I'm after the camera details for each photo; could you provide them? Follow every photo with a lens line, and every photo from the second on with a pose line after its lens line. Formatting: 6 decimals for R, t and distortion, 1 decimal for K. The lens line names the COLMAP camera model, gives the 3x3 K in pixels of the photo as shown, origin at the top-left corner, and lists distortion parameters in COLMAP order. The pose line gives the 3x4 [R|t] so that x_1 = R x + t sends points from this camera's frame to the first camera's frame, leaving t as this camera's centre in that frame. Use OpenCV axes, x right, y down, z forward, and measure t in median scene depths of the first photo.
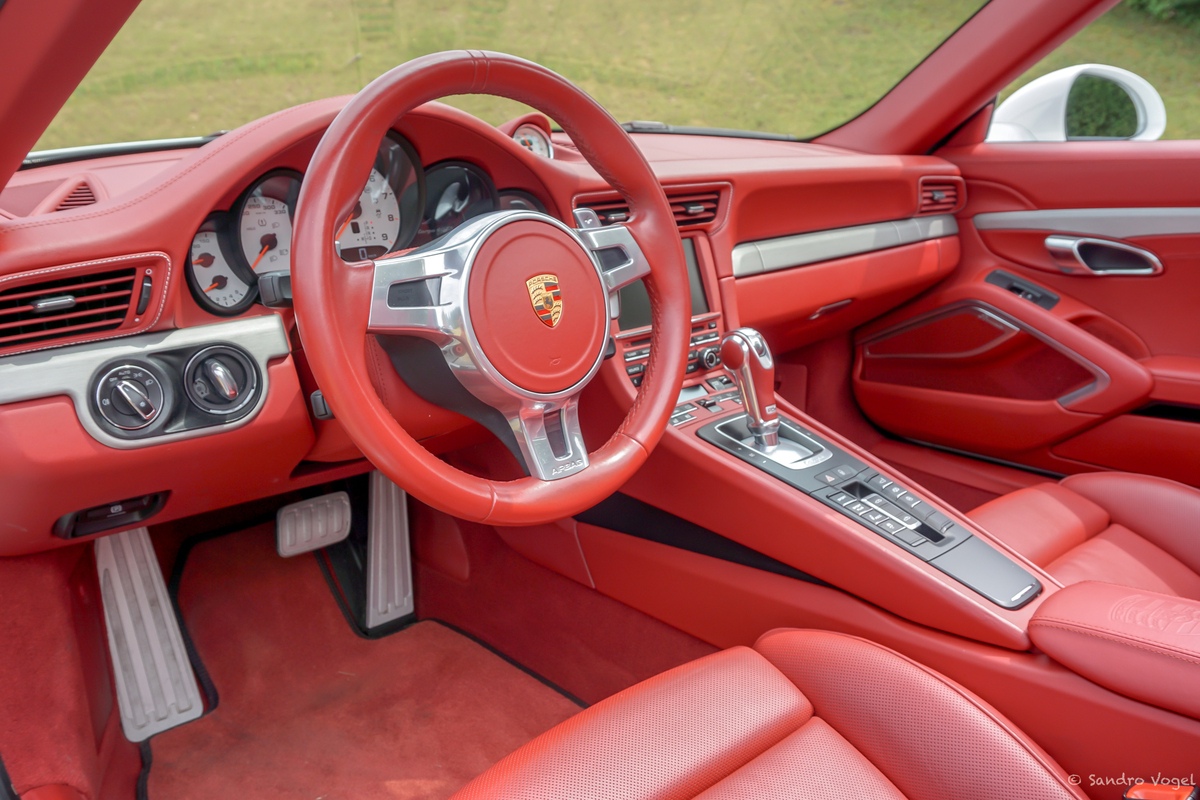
lens RADIAL K [[1015.7, 0, 601.7], [0, 1015.7, 391.2], [0, 0, 1]] dist [0.000593, -0.014825]
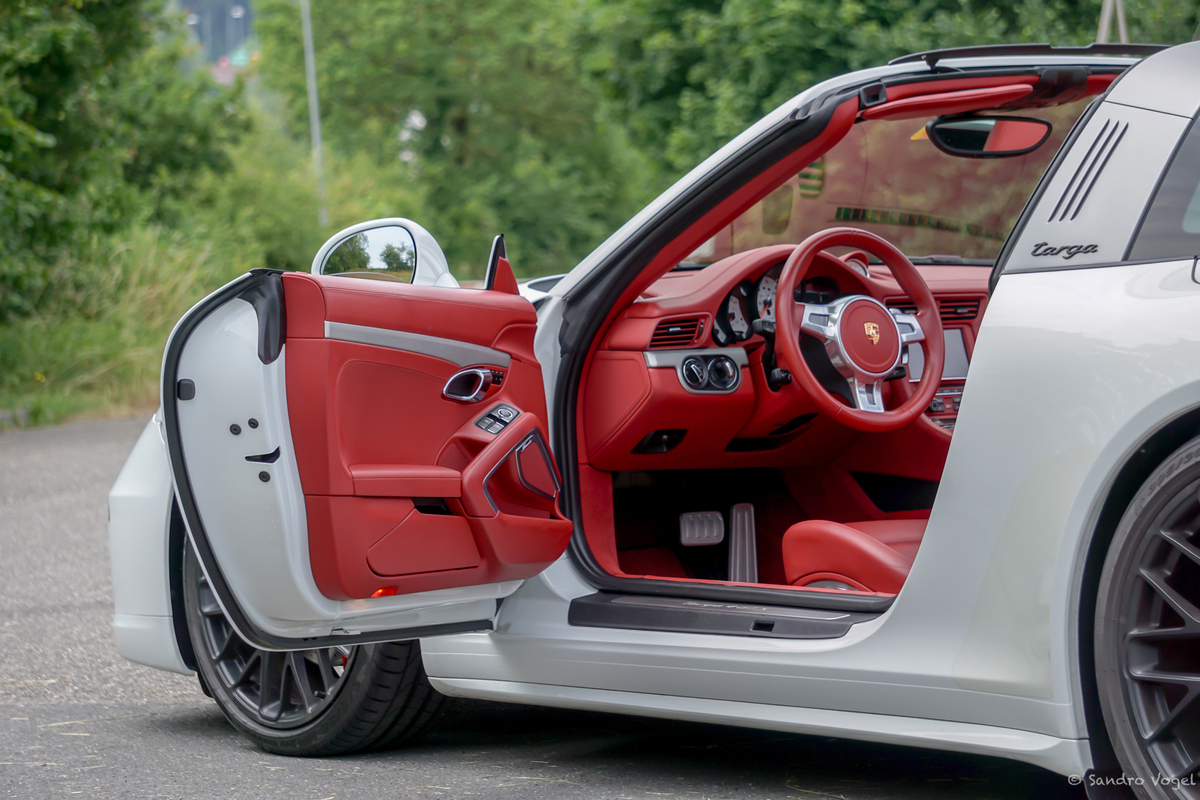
lens RADIAL K [[4873.5, 0, 600.2], [0, 4873.5, 399.7], [0, 0, 1]] dist [0.072994, 0.000000]
pose [[0.994087, 0.007518, -0.108322, 0.505475], [-0.030821, 0.976106, -0.215099, 2.305199], [0.104117, 0.217166, 0.970566, -9.188347]]
